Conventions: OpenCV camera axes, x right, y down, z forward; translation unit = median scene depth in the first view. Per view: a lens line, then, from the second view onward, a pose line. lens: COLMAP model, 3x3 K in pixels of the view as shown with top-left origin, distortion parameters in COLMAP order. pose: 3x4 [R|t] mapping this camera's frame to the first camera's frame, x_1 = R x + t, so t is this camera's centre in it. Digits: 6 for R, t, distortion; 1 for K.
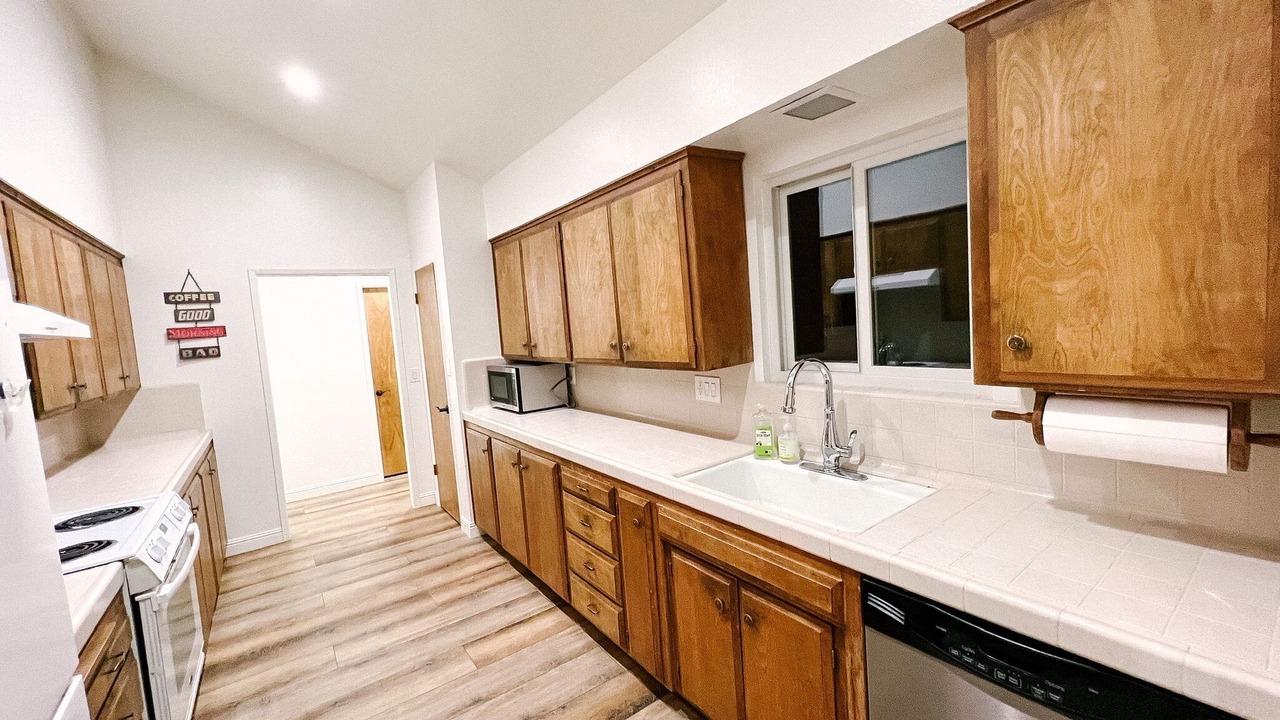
lens RADIAL K [[499.7, 0, 640.0], [0, 499.7, 359.2], [0, 0, 1]] dist [0.000940, 0.000188]
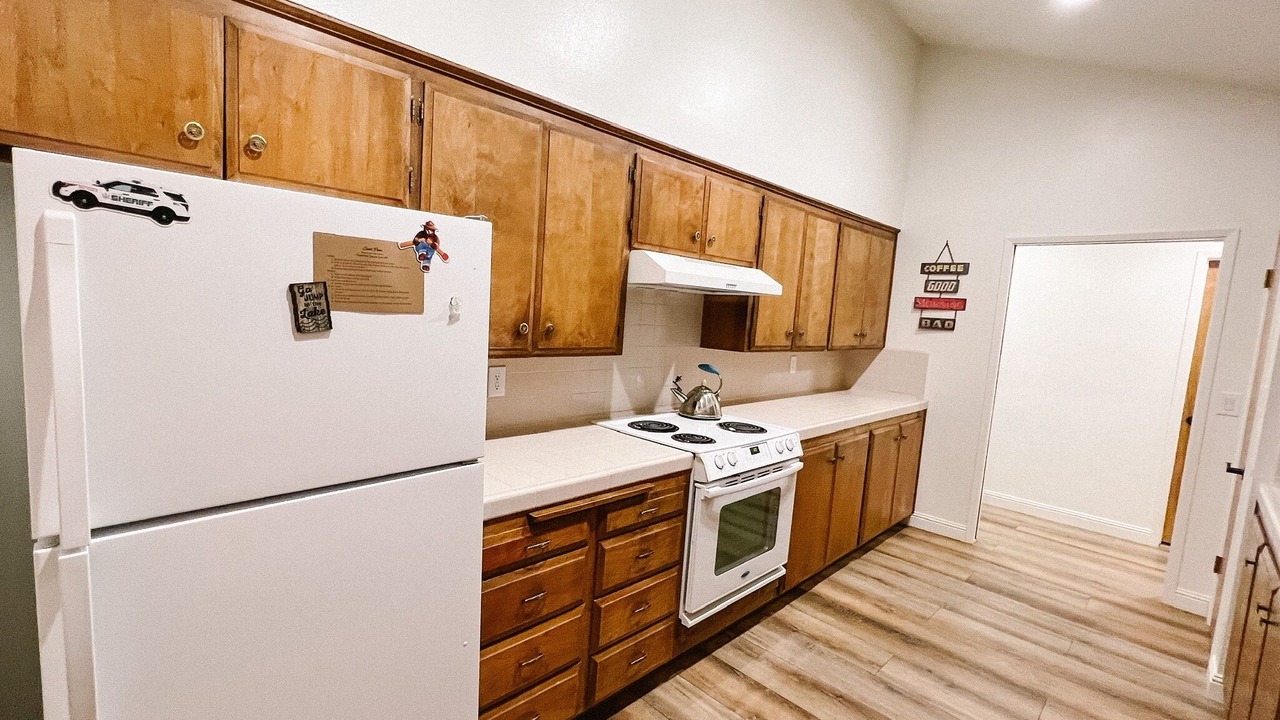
lens RADIAL K [[580.6, 0, 636.9], [0, 580.6, 364.3], [0, 0, 1]] dist [0.020338, 0.000317]
pose [[0.135720, 0.181112, -0.974053, 0.196288], [-0.150710, 0.975482, 0.160379, -0.030794], [0.979217, 0.125033, 0.159687, 0.232123]]
